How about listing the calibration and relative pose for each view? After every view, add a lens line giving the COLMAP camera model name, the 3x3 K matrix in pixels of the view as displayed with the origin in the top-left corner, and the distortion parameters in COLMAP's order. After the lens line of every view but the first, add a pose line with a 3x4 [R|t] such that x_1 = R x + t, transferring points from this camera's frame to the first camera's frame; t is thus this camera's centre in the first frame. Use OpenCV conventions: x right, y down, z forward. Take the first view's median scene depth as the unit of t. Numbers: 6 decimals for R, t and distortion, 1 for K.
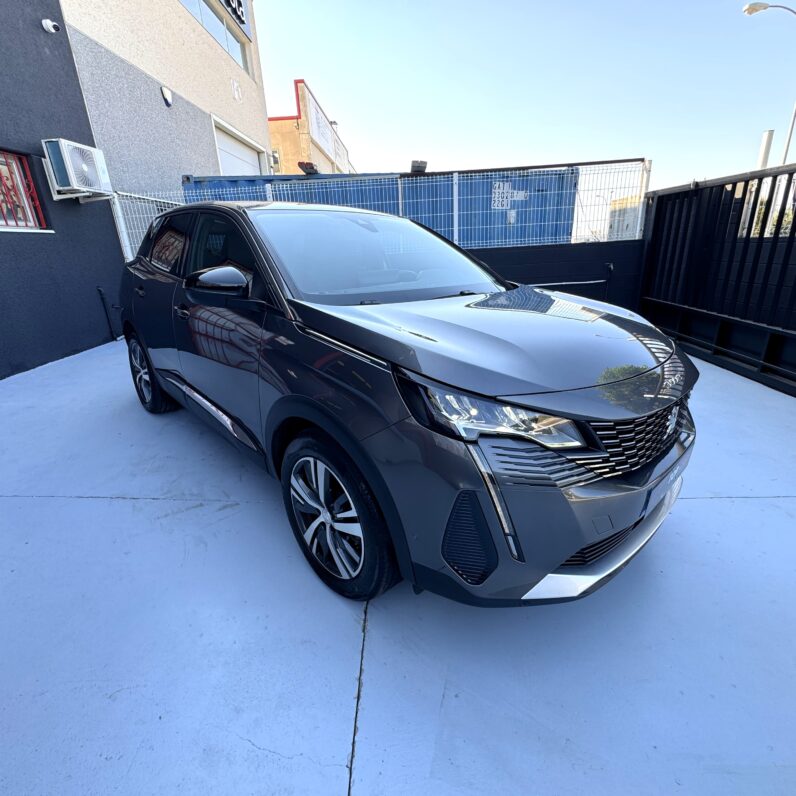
lens RADIAL K [[426.6, 0, 398.0], [0, 426.6, 398.0], [0, 0, 1]] dist [-0.002674, -0.000776]
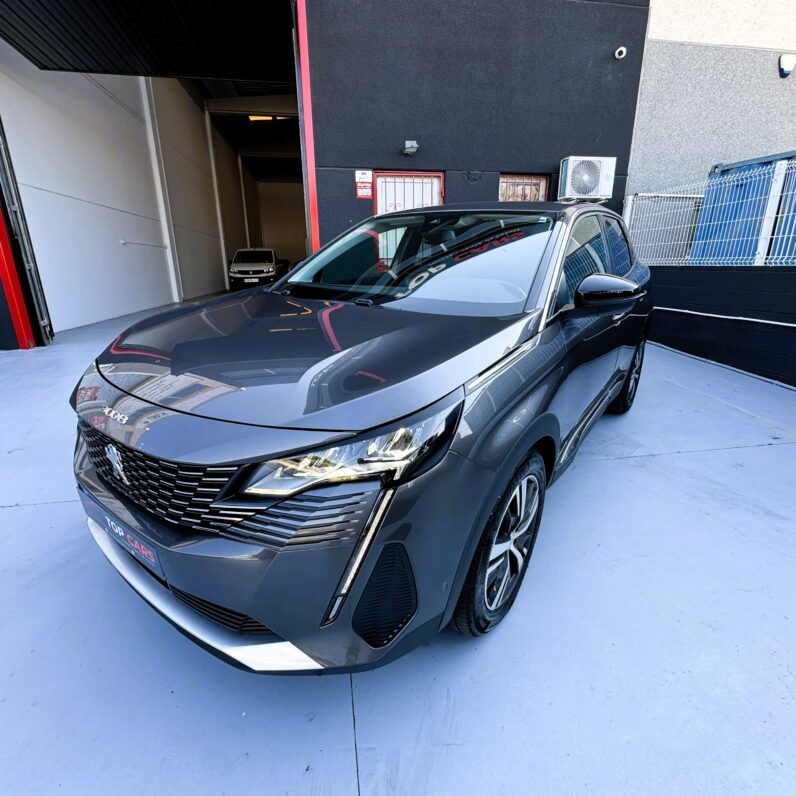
lens RADIAL K [[426.6, 0, 398.0], [0, 426.6, 398.0], [0, 0, 1]] dist [-0.002674, -0.000776]
pose [[0.178159, 0.341137, -0.922976, 0.405586], [-0.339226, 0.901775, 0.267821, -0.134838], [0.923680, 0.265383, 0.276382, 0.352367]]
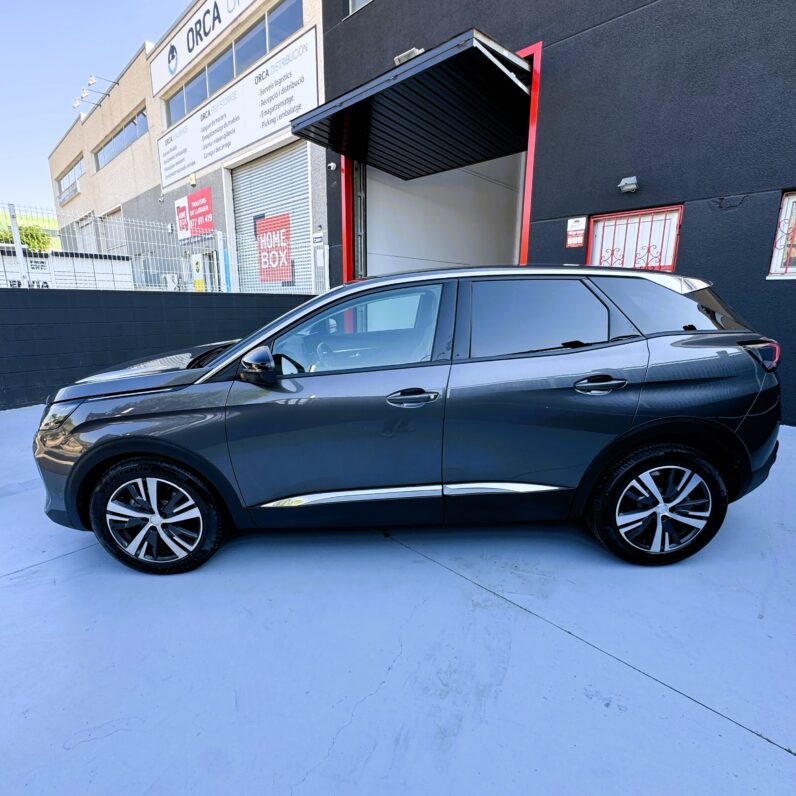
lens RADIAL K [[426.6, 0, 398.0], [0, 426.6, 398.0], [0, 0, 1]] dist [-0.002674, -0.000776]
pose [[-0.684149, 0.206733, -0.699429, 0.289244], [-0.224629, 0.852644, 0.471742, -0.348762], [0.693889, 0.479854, -0.536897, 0.859583]]
